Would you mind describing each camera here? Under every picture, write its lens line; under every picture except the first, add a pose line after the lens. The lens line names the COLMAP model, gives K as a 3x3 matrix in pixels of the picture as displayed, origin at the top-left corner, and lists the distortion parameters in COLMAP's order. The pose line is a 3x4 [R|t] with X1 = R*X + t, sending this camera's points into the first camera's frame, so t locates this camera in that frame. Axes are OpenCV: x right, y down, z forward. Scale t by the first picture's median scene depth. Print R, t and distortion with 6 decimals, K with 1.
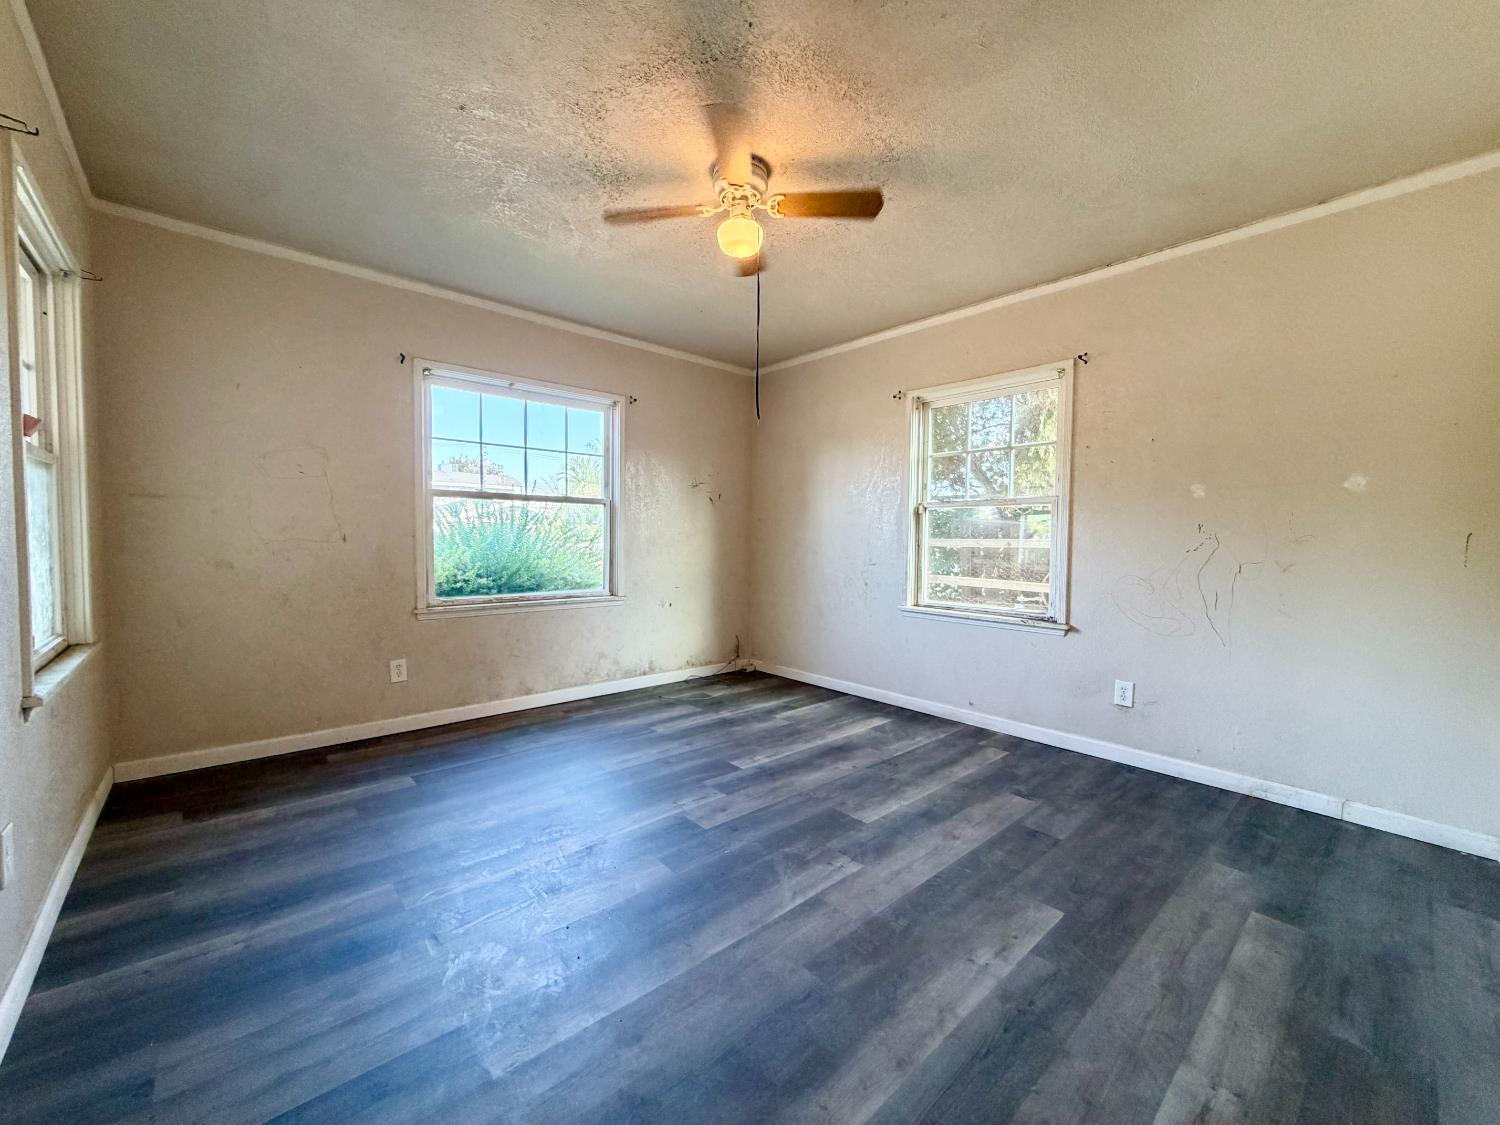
lens RADIAL K [[598.6, 0, 744.1], [0, 598.6, 562.0], [0, 0, 1]] dist [-0.001458, 0.000236]
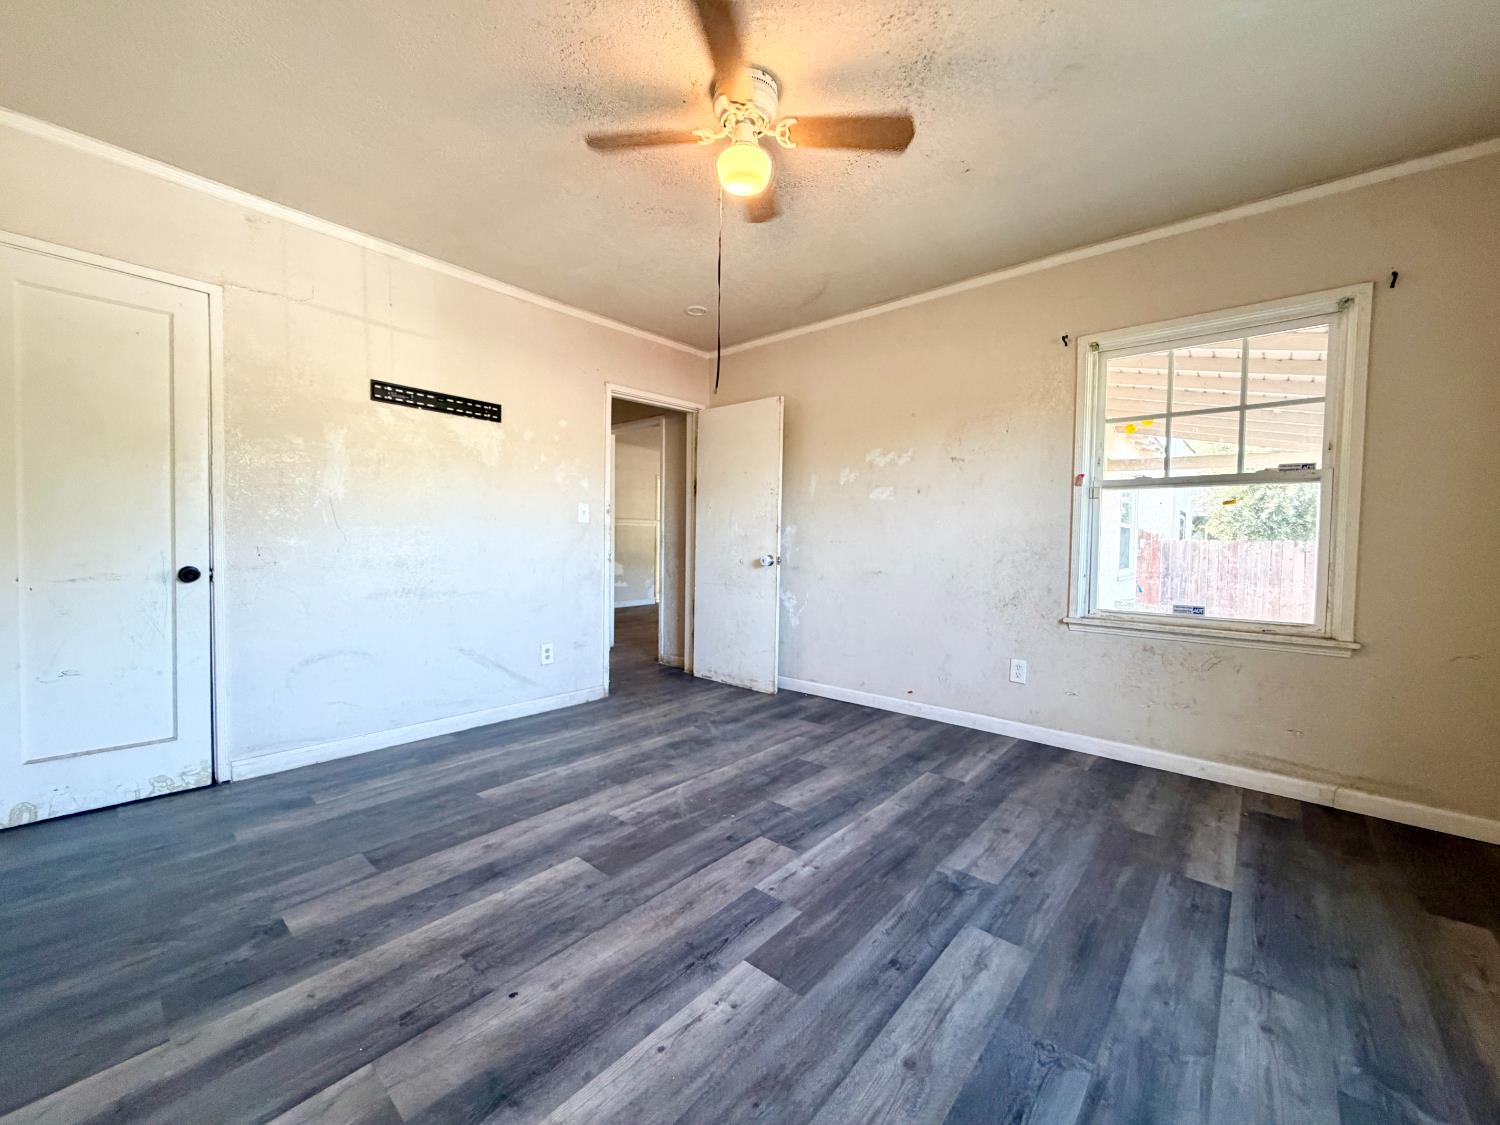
lens RADIAL K [[598.6, 0, 744.1], [0, 598.6, 562.0], [0, 0, 1]] dist [-0.001458, 0.000236]
pose [[-0.991150, -0.021784, -0.130949, 0.095505], [-0.031820, 0.996673, 0.075042, -0.050002], [0.128879, 0.078545, -0.988545, 1.899018]]
